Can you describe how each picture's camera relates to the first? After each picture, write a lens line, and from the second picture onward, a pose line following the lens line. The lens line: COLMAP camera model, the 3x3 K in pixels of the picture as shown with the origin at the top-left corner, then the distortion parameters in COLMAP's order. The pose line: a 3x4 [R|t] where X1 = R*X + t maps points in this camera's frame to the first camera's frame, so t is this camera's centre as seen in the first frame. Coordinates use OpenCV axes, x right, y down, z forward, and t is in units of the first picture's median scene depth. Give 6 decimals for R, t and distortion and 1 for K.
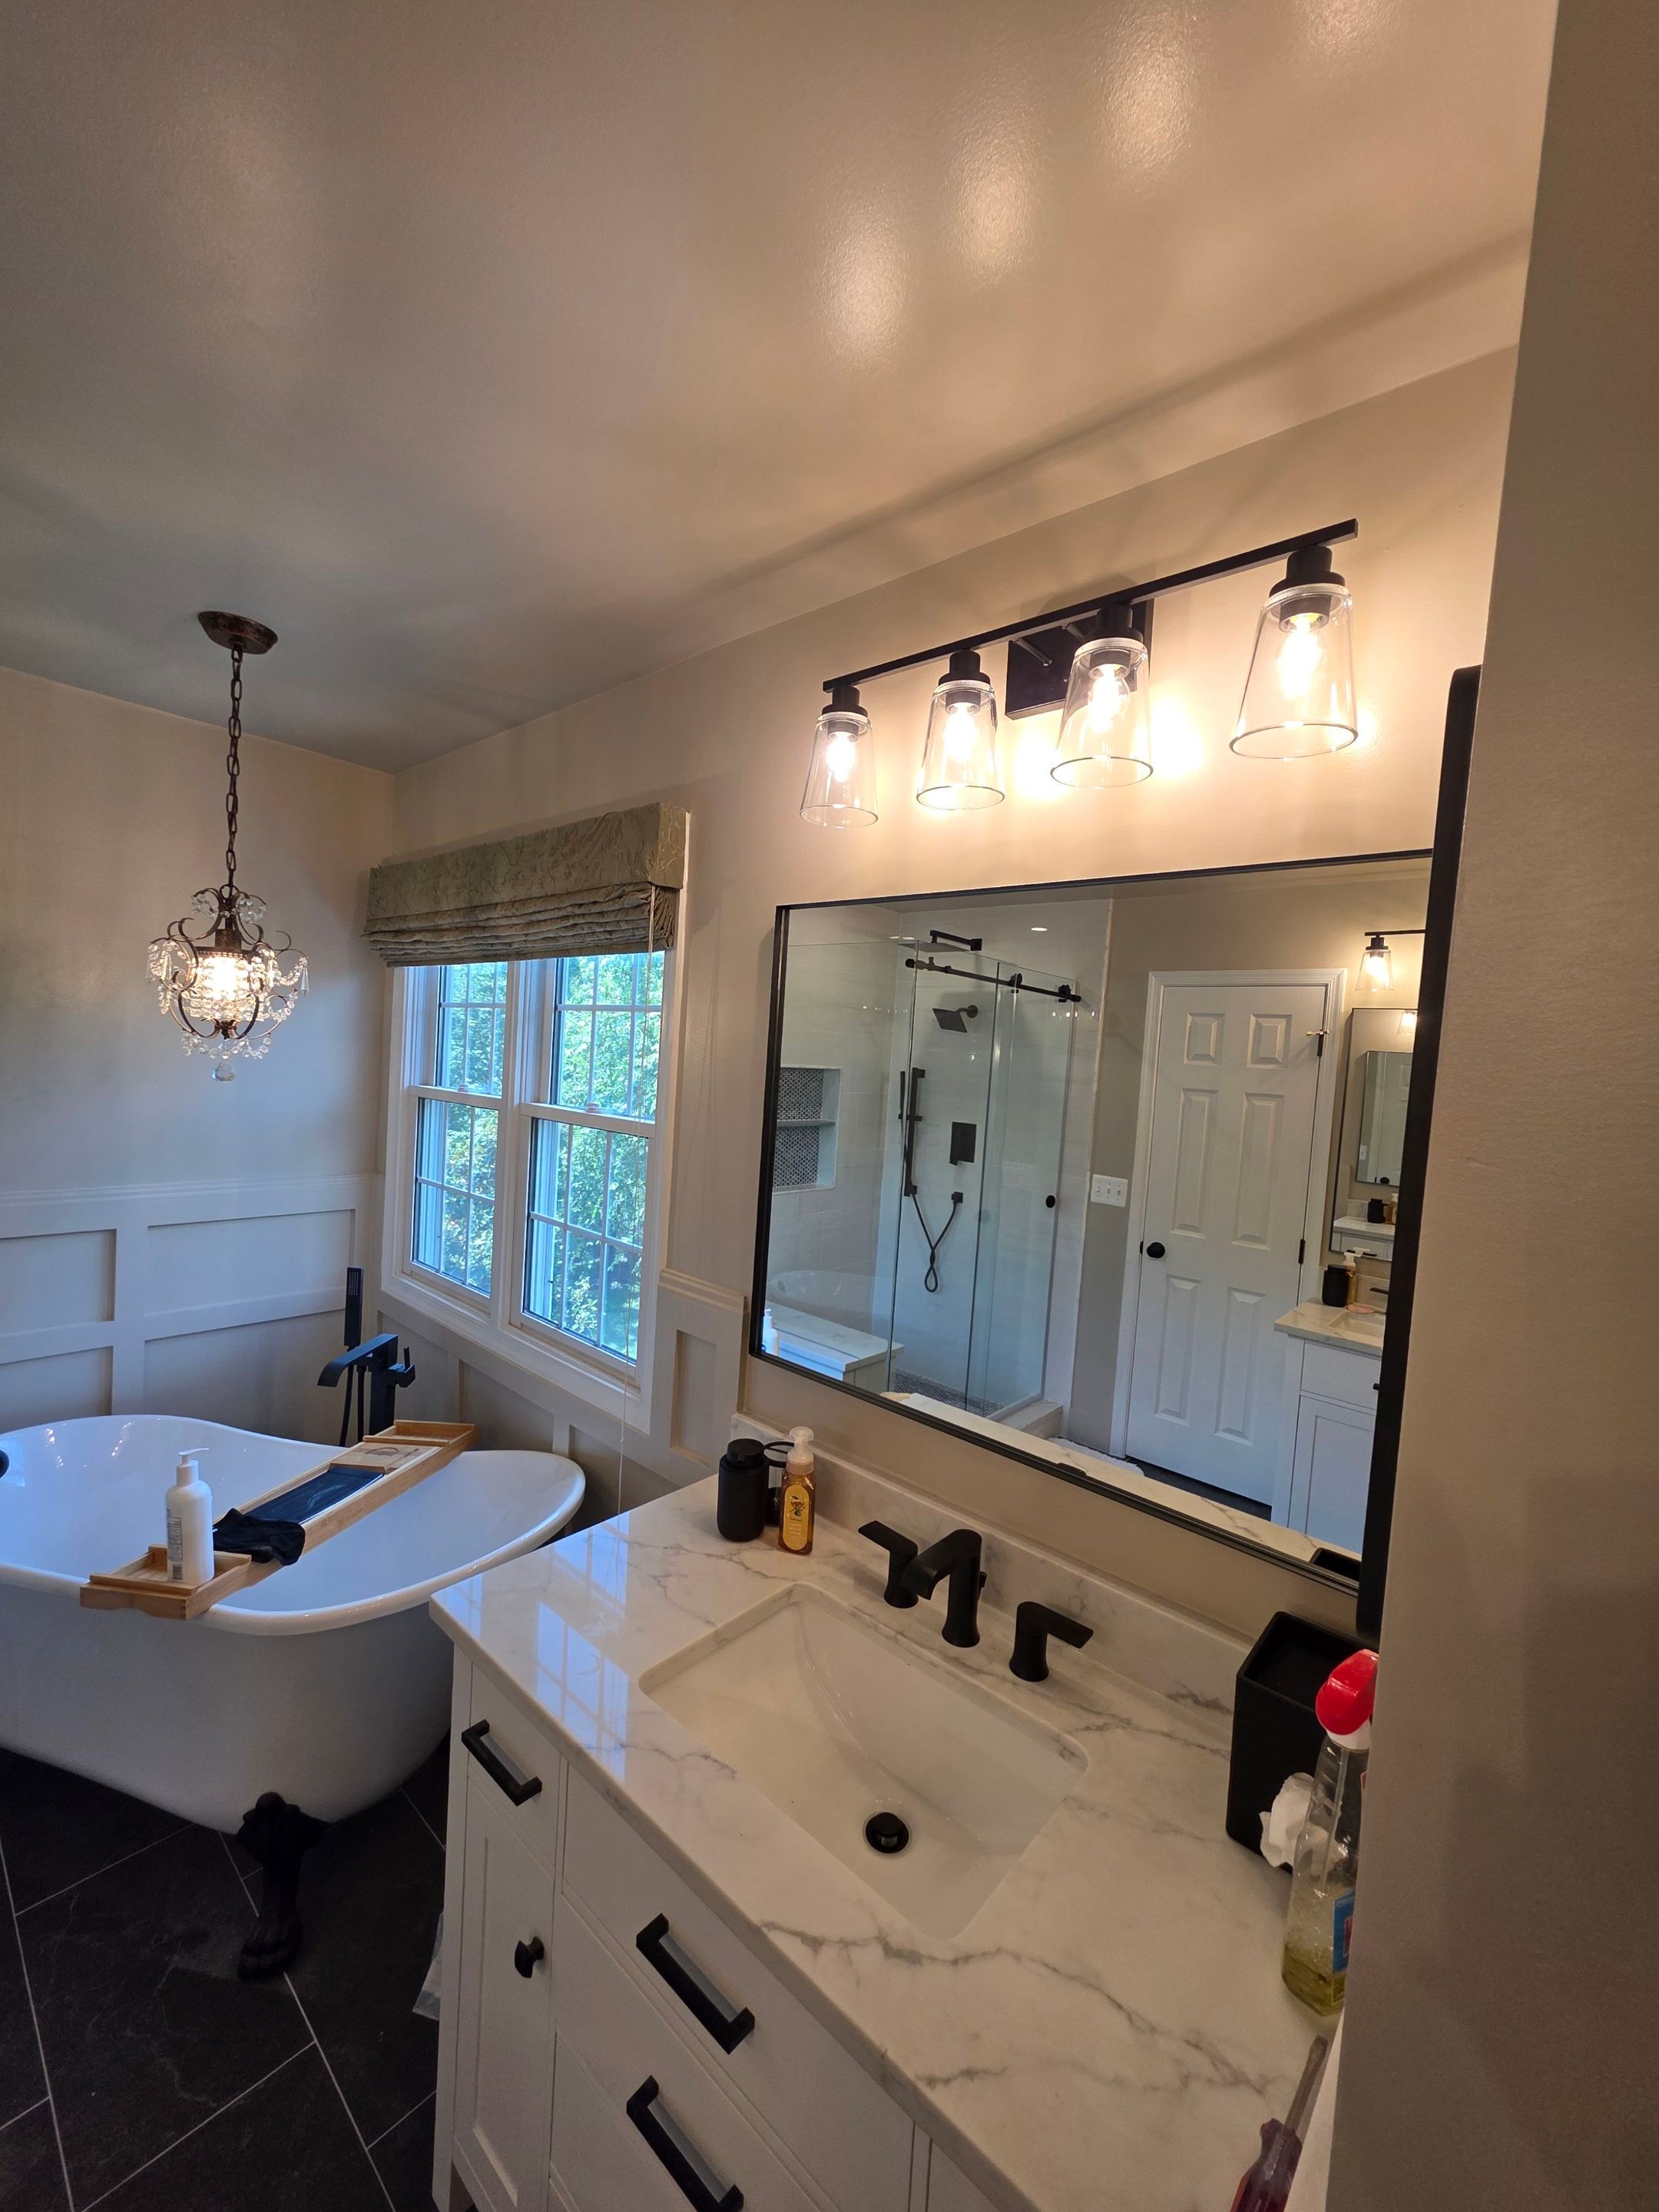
lens RADIAL K [[886.4, 0, 834.7], [0, 886.4, 1100.9], [0, 0, 1]] dist [0.002251, 0.000364]
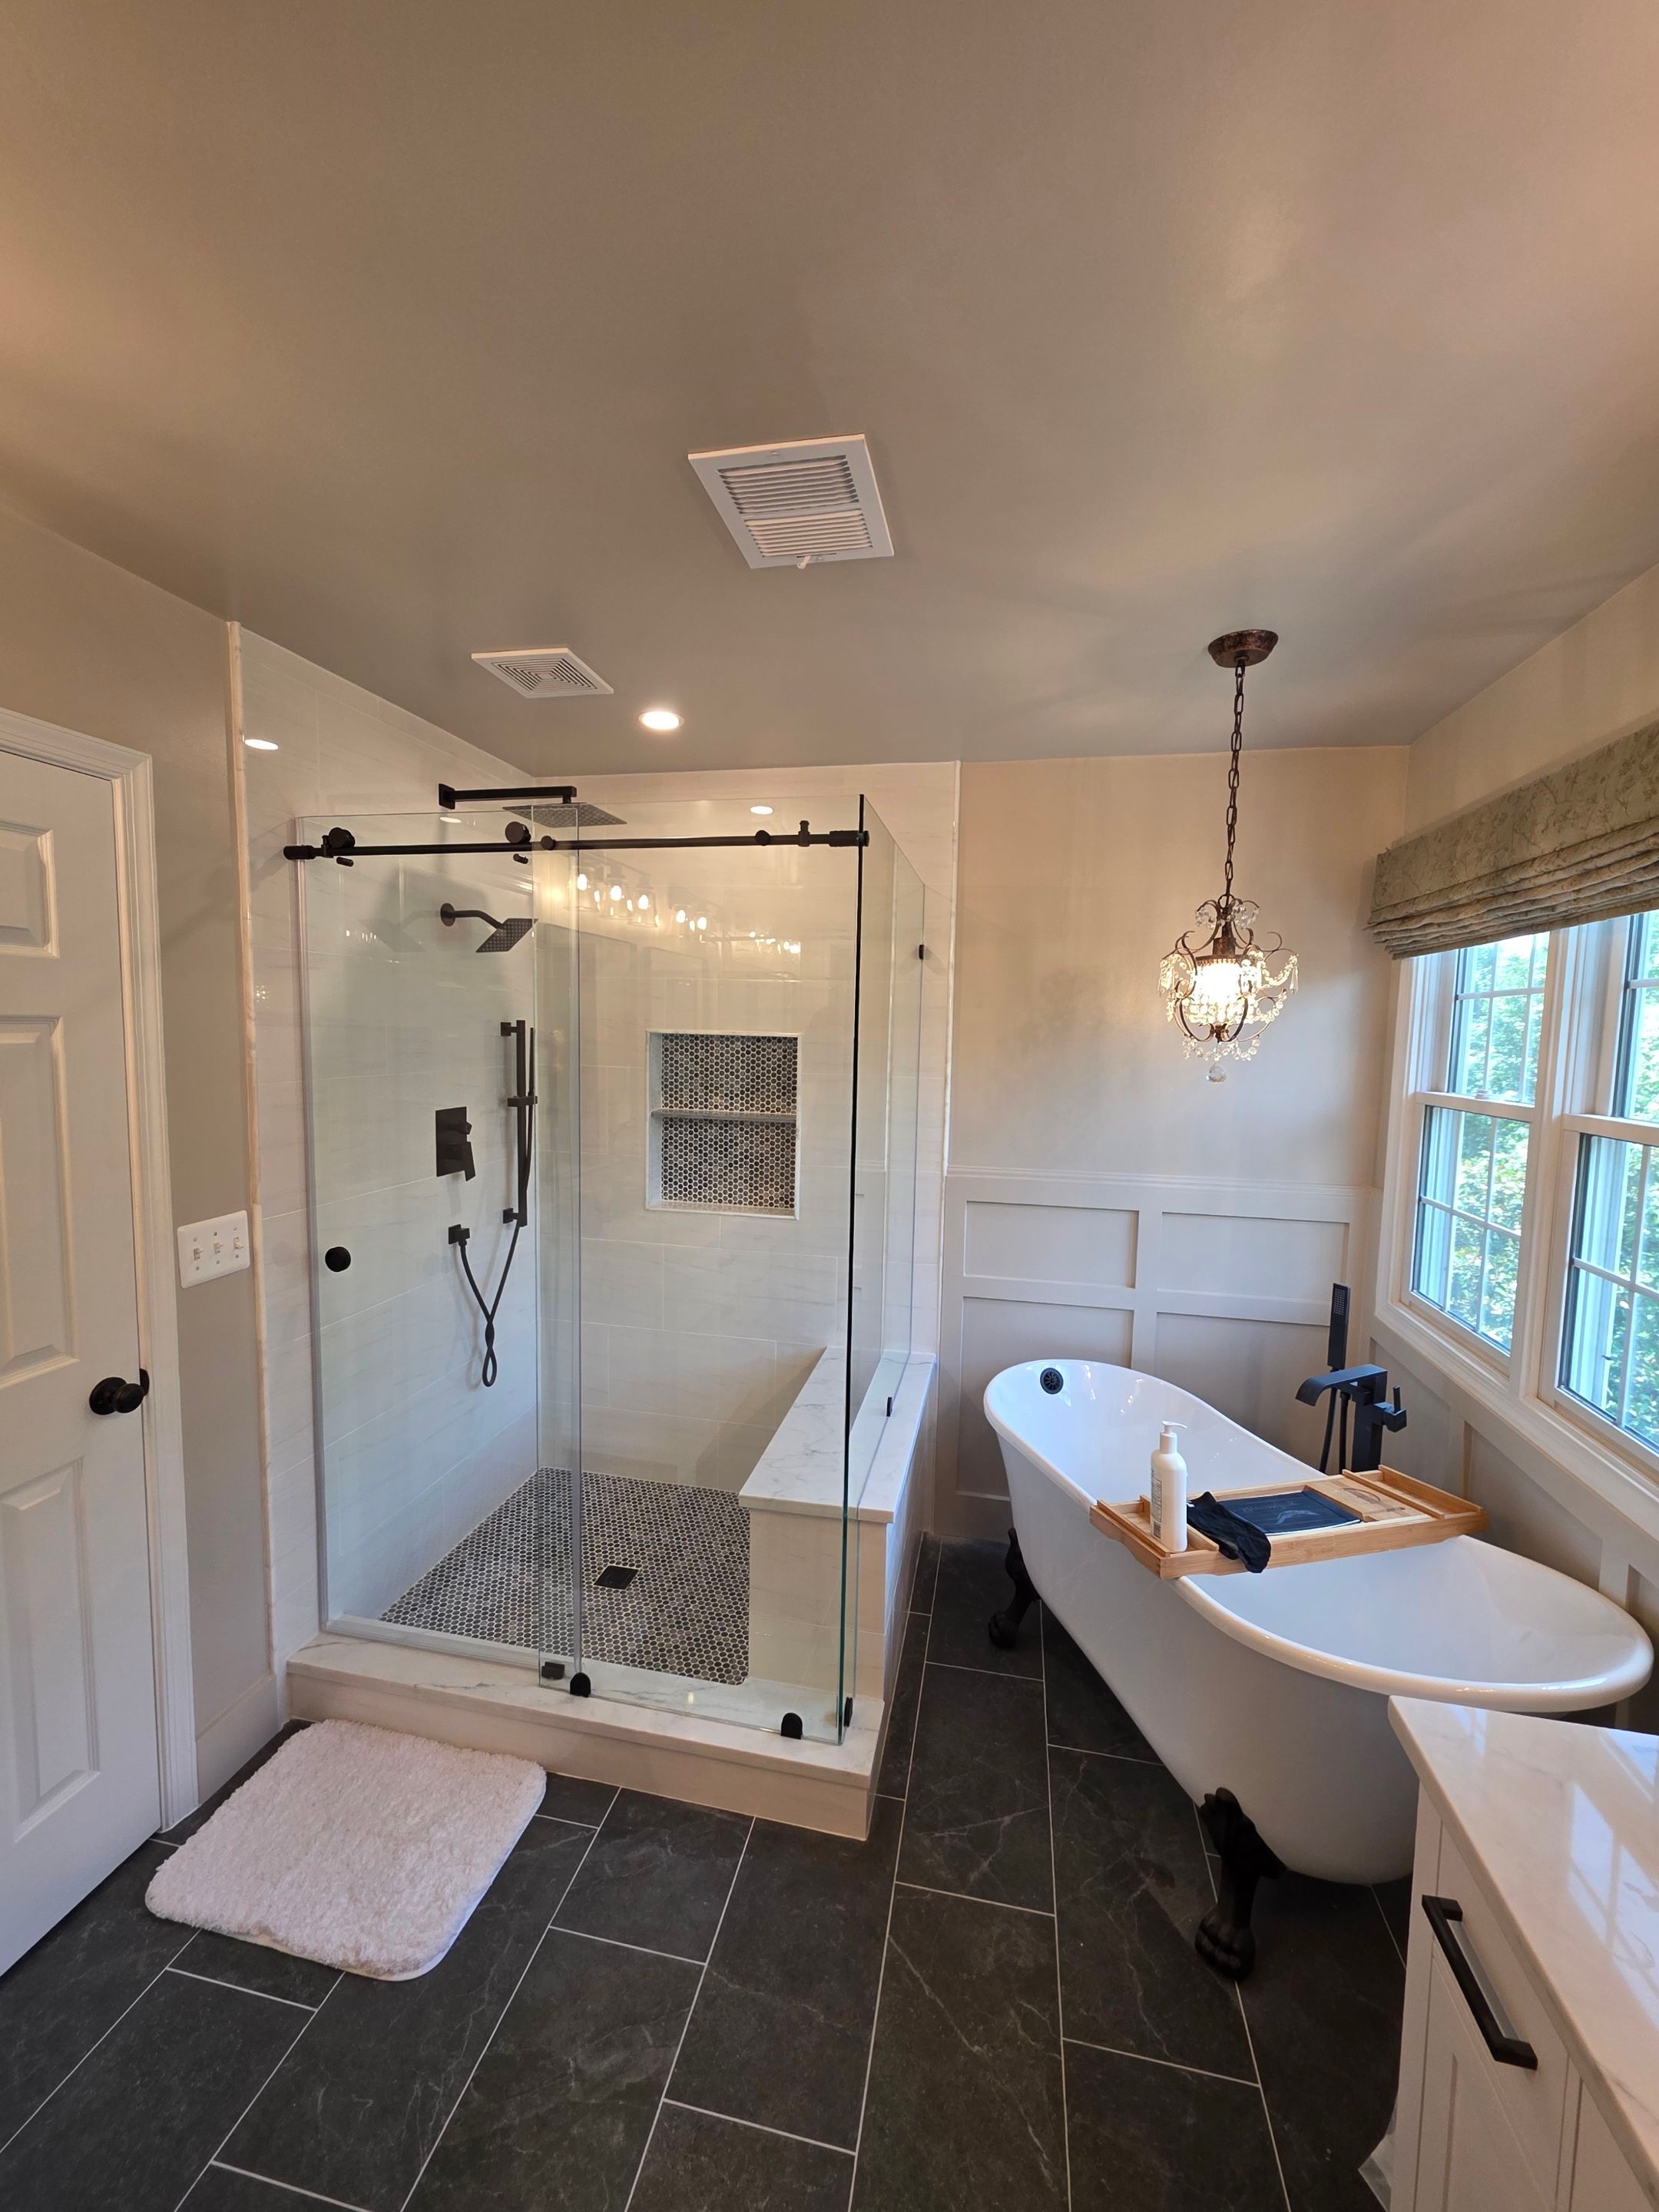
lens RADIAL K [[886.4, 0, 830.8], [0, 886.4, 1101.4], [0, 0, 1]] dist [0.002251, 0.000364]
pose [[0.497595, 0.019323, -0.867194, -0.004372], [-0.031114, 0.999506, 0.004418, 0.009986], [0.866851, 0.024783, 0.497950, 0.081541]]
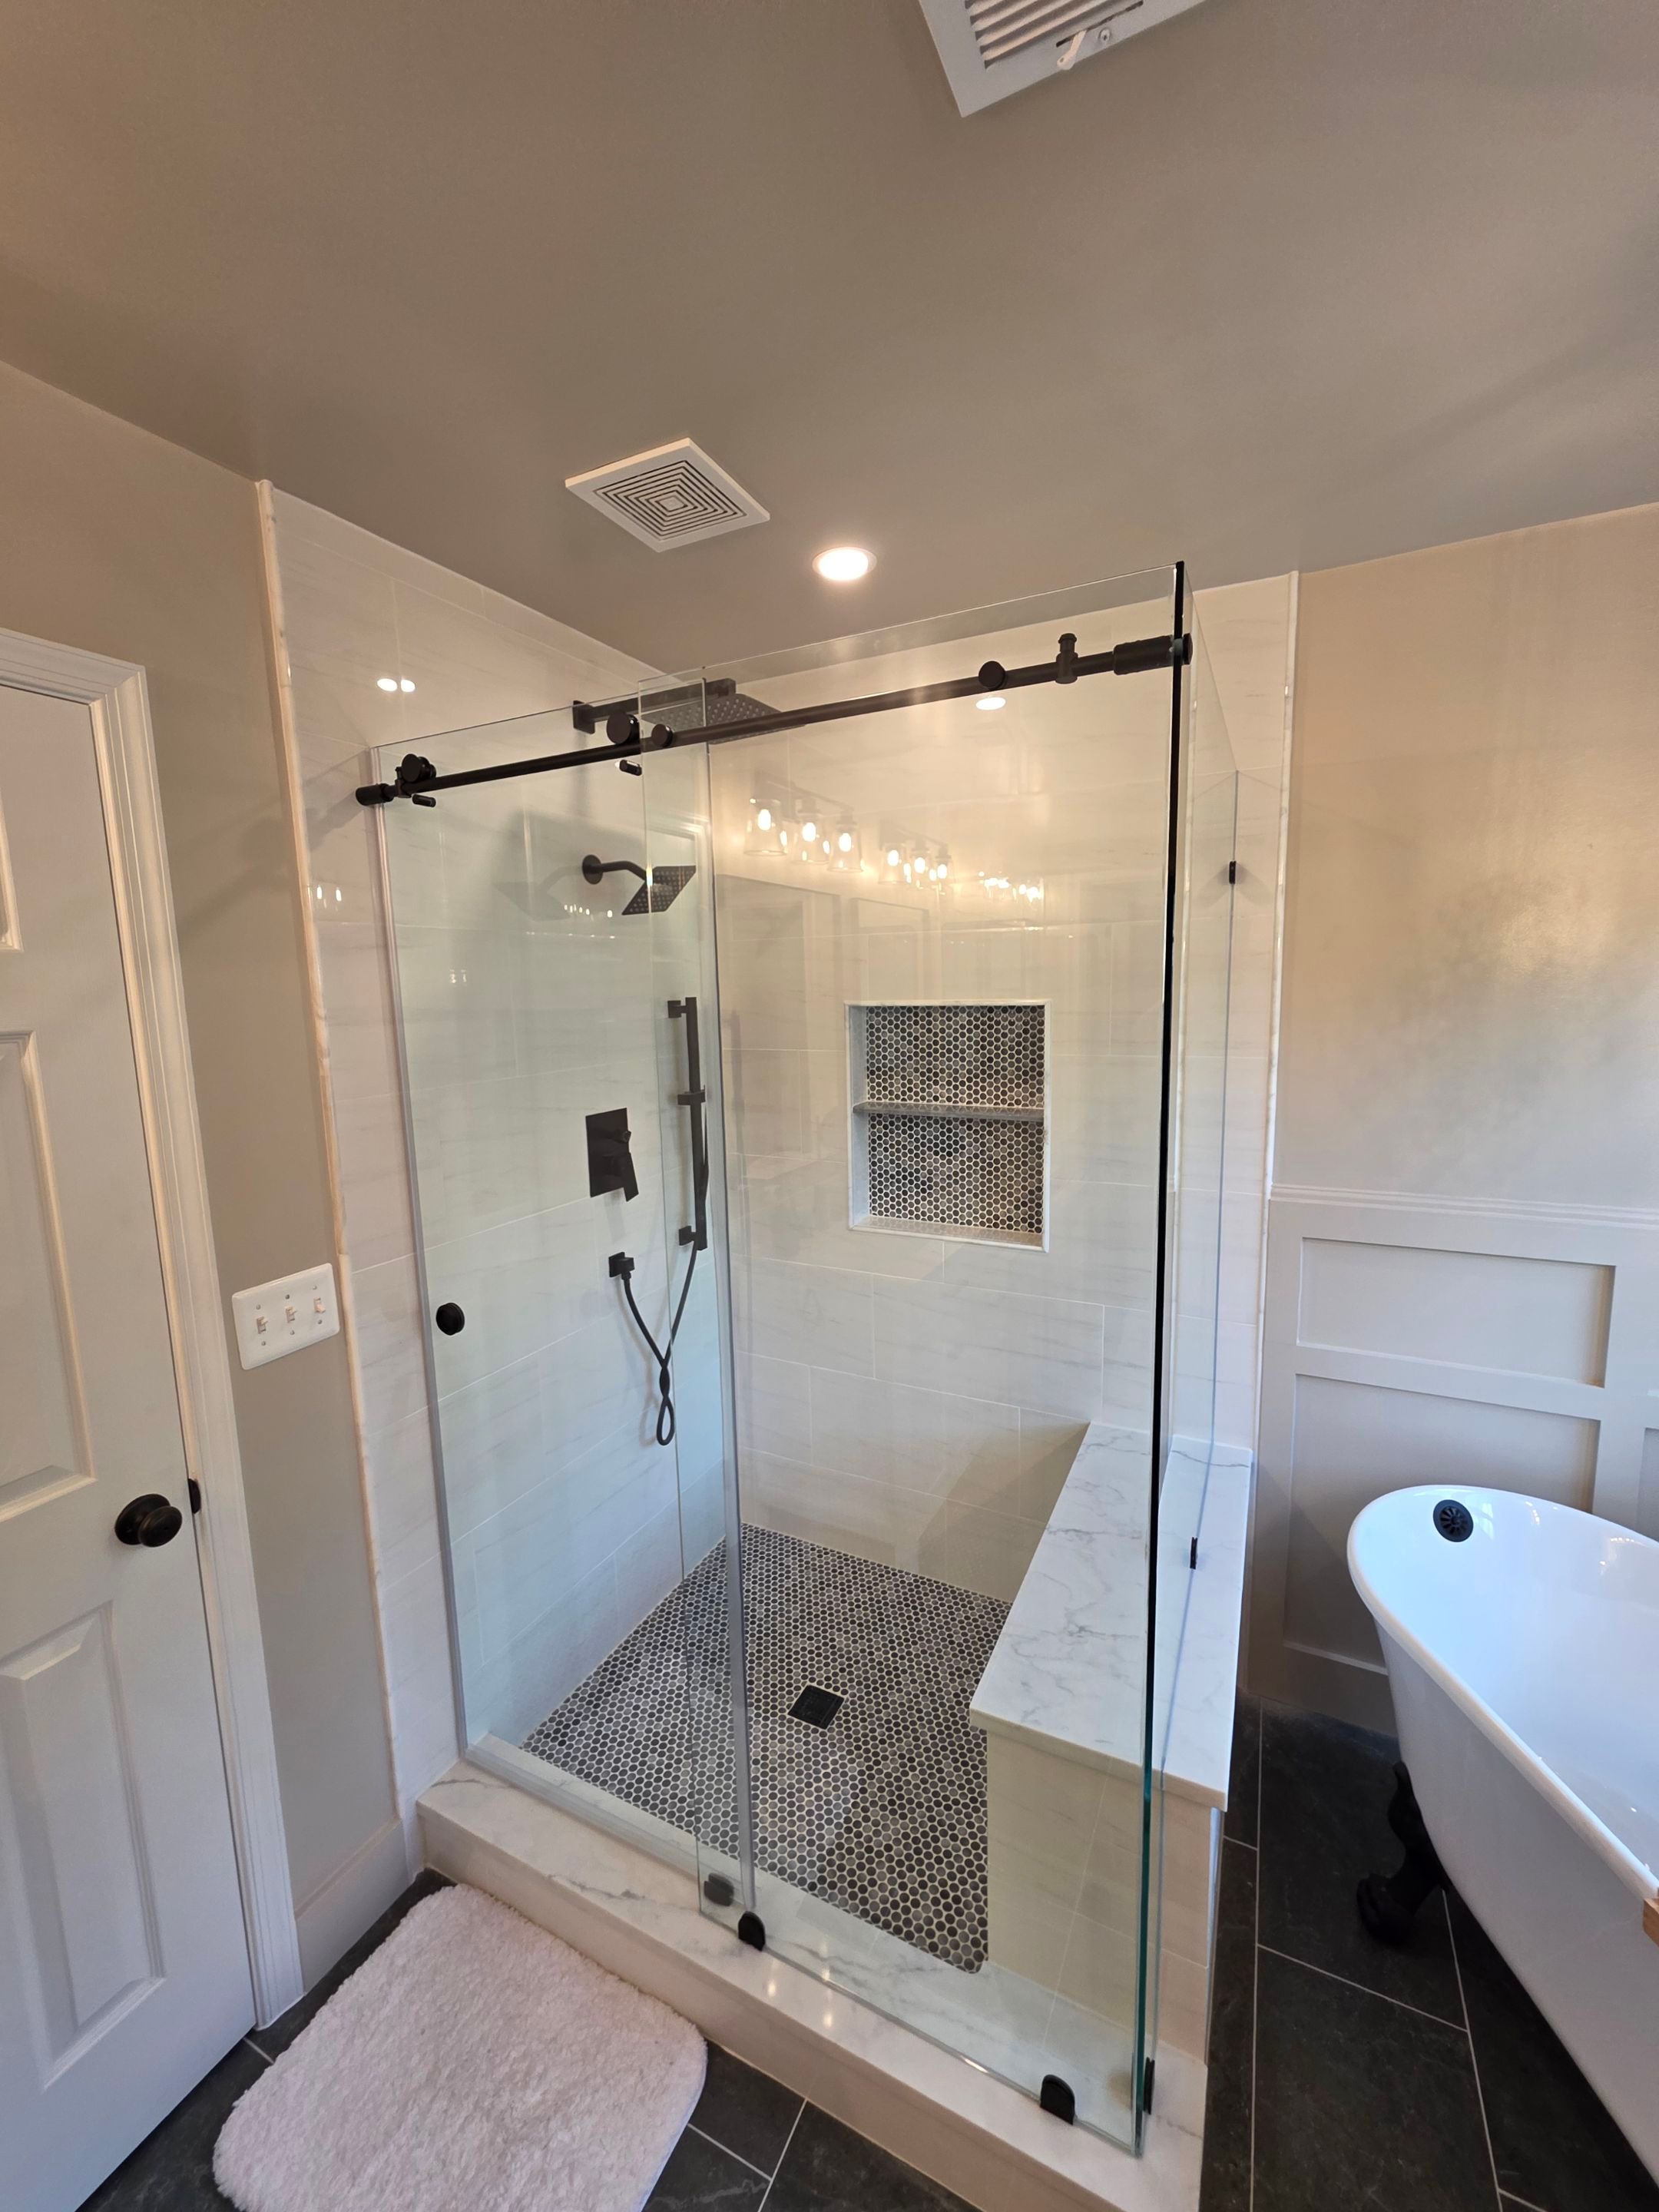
lens RADIAL K [[886.4, 0, 830.2], [0, 886.4, 1098.5], [0, 0, 1]] dist [0.002251, 0.000364]
pose [[0.256504, 0.054761, -0.964991, -0.354636], [-0.007413, 0.998476, 0.054691, -0.035442], [0.966515, -0.006875, 0.256519, 0.246706]]
